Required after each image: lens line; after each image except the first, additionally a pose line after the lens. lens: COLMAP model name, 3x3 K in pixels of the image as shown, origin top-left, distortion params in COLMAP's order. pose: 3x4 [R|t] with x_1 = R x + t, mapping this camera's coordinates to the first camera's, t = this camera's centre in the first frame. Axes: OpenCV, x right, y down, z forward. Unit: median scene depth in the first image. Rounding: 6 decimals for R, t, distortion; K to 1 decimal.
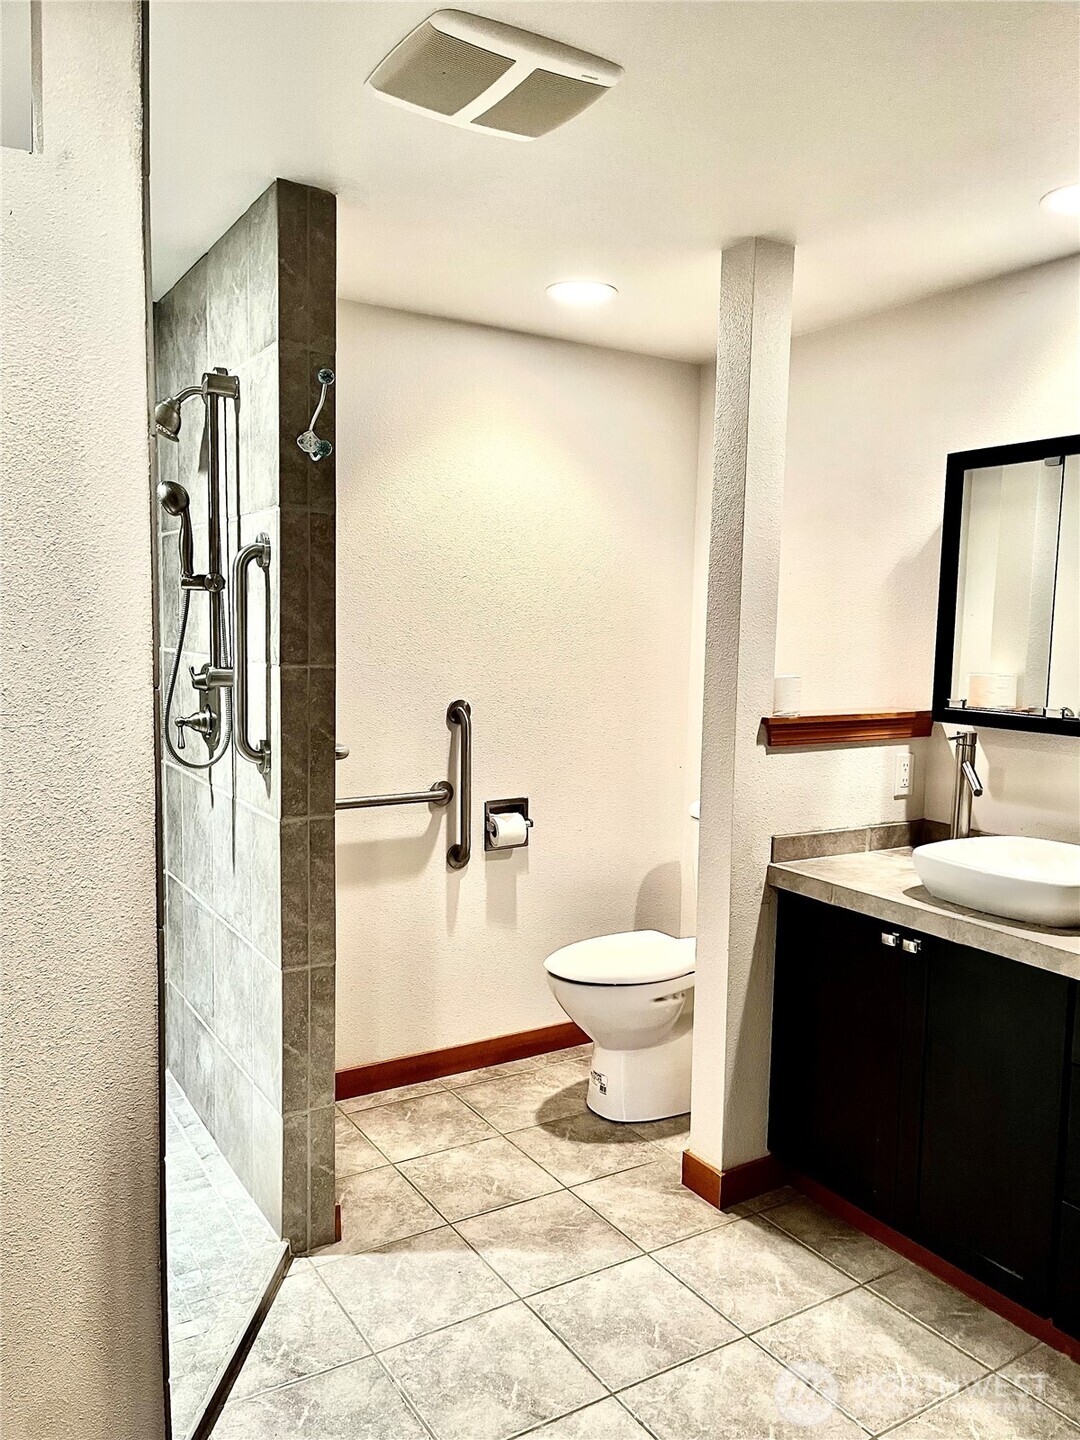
lens RADIAL K [[1097.5, 0, 540.0], [0, 1097.5, 720.0], [0, 0, 1]] dist [0.044316, -0.049665]
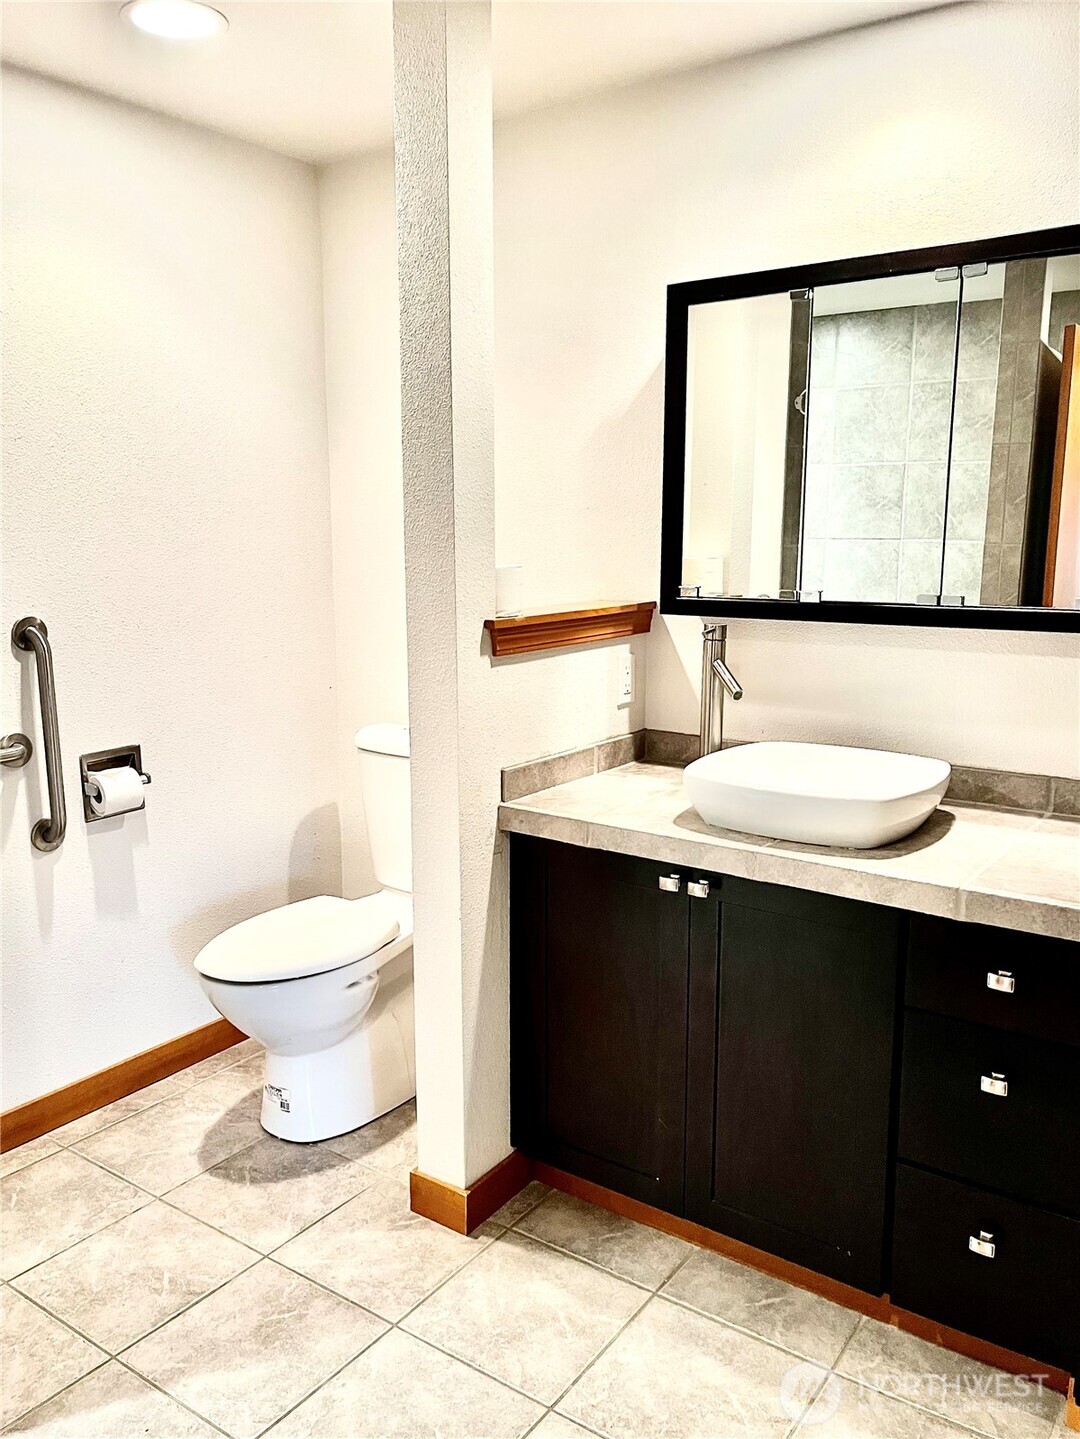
lens RADIAL K [[1154.4, 0, 559.0], [0, 1154.4, 737.1], [0, 0, 1]] dist [0.095155, -0.135864]
pose [[0.921640, -0.091302, 0.377151, -0.062560], [0.054433, 0.992735, 0.107307, -0.004817], [-0.384208, -0.078369, 0.919914, 0.216592]]
